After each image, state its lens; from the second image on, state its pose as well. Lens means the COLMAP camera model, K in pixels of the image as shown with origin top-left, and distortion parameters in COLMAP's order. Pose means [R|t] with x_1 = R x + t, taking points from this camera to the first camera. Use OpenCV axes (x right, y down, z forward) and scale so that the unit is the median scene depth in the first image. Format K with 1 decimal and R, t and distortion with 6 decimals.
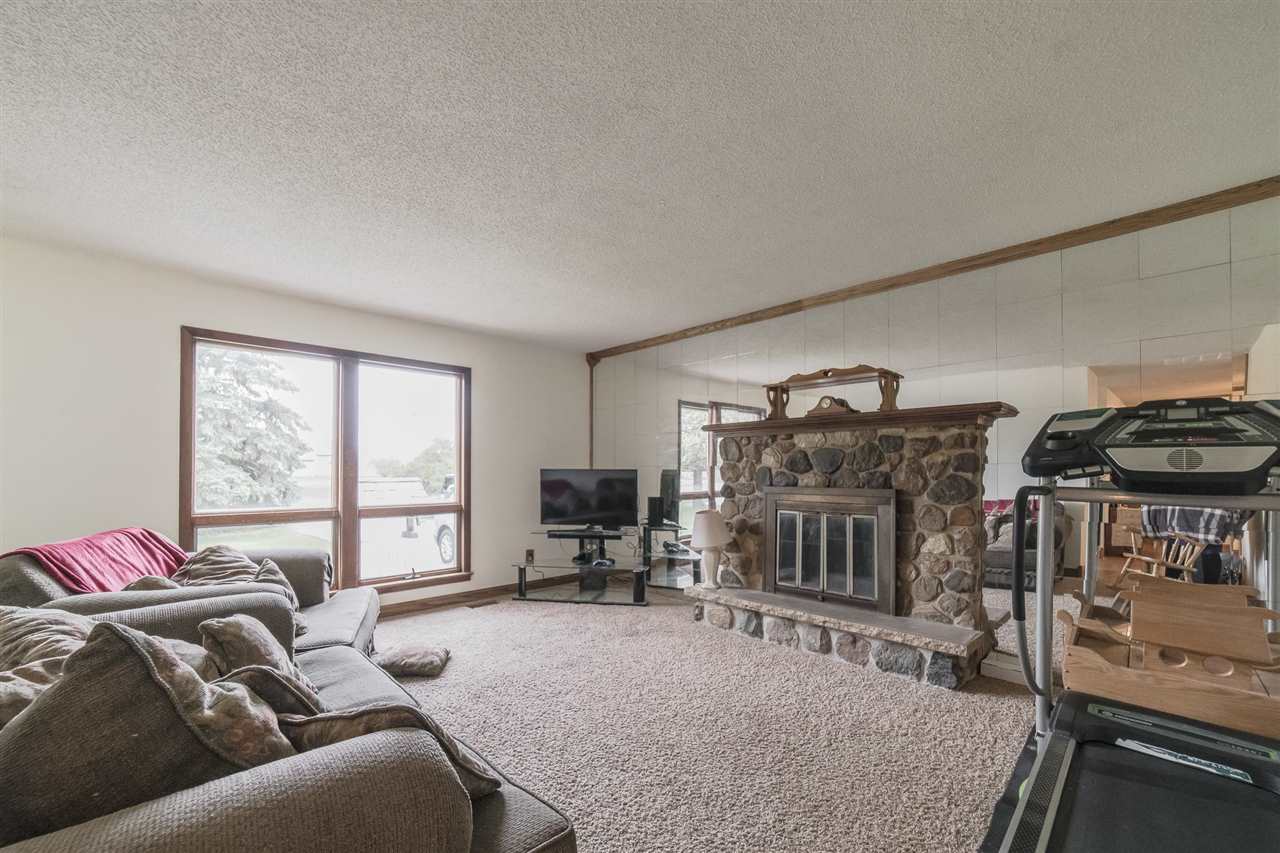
lens RADIAL K [[518.1, 0, 642.6], [0, 518.1, 451.0], [0, 0, 1]] dist [-0.014296, 0.000082]
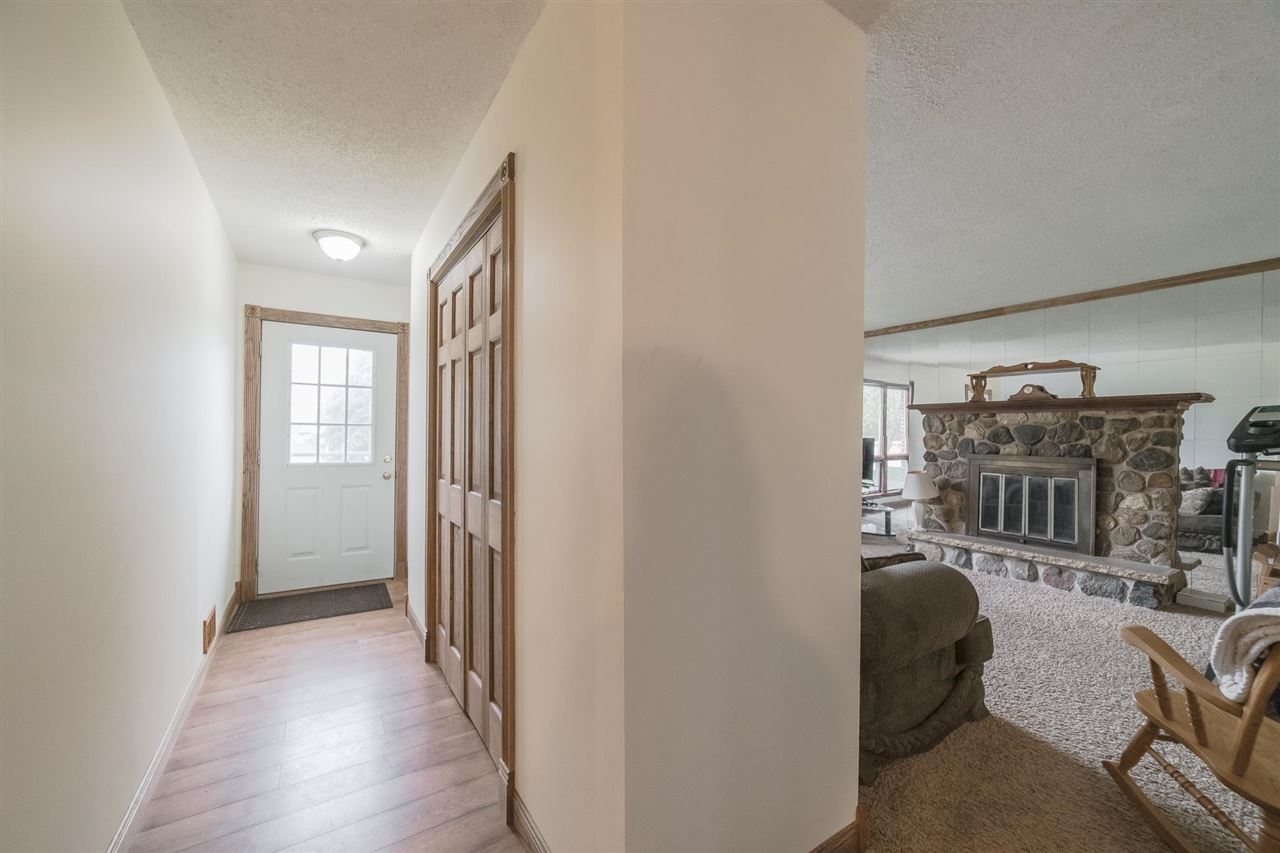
lens RADIAL K [[496.2, 0, 638.1], [0, 496.2, 422.5], [0, 0, 1]] dist [-0.005075, 0.000322]
pose [[0.981018, 0.005450, -0.193842, -0.393939], [-0.001815, 0.999819, 0.018924, -0.036680], [0.193911, -0.018212, 0.980850, -0.430831]]
